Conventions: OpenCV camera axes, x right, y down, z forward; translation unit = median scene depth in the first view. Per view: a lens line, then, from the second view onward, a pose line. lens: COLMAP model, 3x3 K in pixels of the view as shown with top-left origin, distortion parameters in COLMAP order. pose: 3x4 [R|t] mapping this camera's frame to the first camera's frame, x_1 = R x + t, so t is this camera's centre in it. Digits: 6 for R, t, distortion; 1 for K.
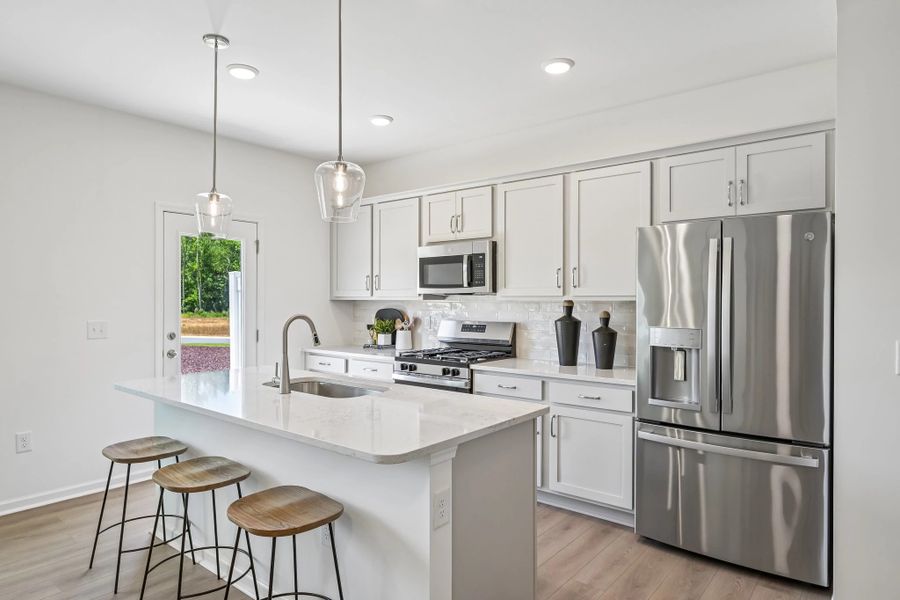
lens RADIAL K [[574.3, 0, 457.0], [0, 574.3, 301.4], [0, 0, 1]] dist [-0.002880, 0.000130]
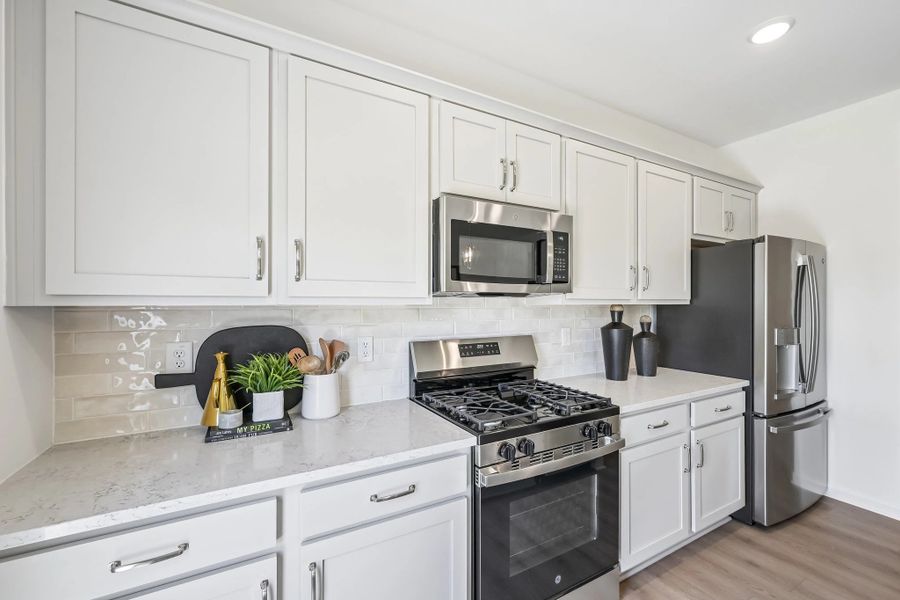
lens RADIAL K [[376.5, 0, 451.2], [0, 376.5, 303.1], [0, 0, 1]] dist [-0.000944, -0.001318]
pose [[0.360639, -0.001377, 0.932704, -0.398214], [0.003782, 0.999993, 0.000014, -0.004439], [-0.932698, 0.003522, 0.360642, 0.954251]]
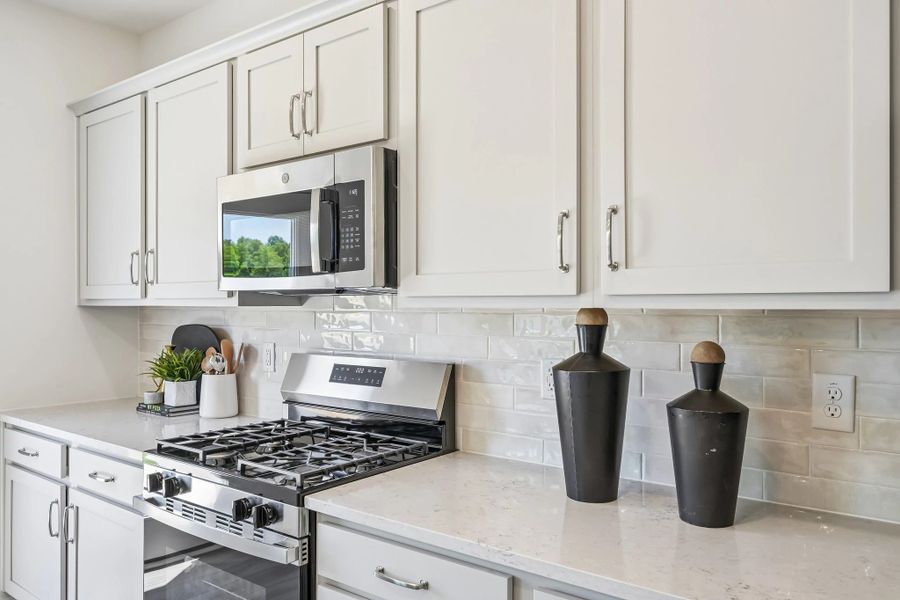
lens RADIAL K [[695.6, 0, 444.7], [0, 695.6, 299.8], [0, 0, 1]] dist [0.016230, 0.000377]
pose [[0.999965, -0.000348, 0.008395, 0.094918], [0.000423, 0.999960, -0.008949, -0.002883], [-0.008392, 0.008953, 0.999925, 0.541871]]
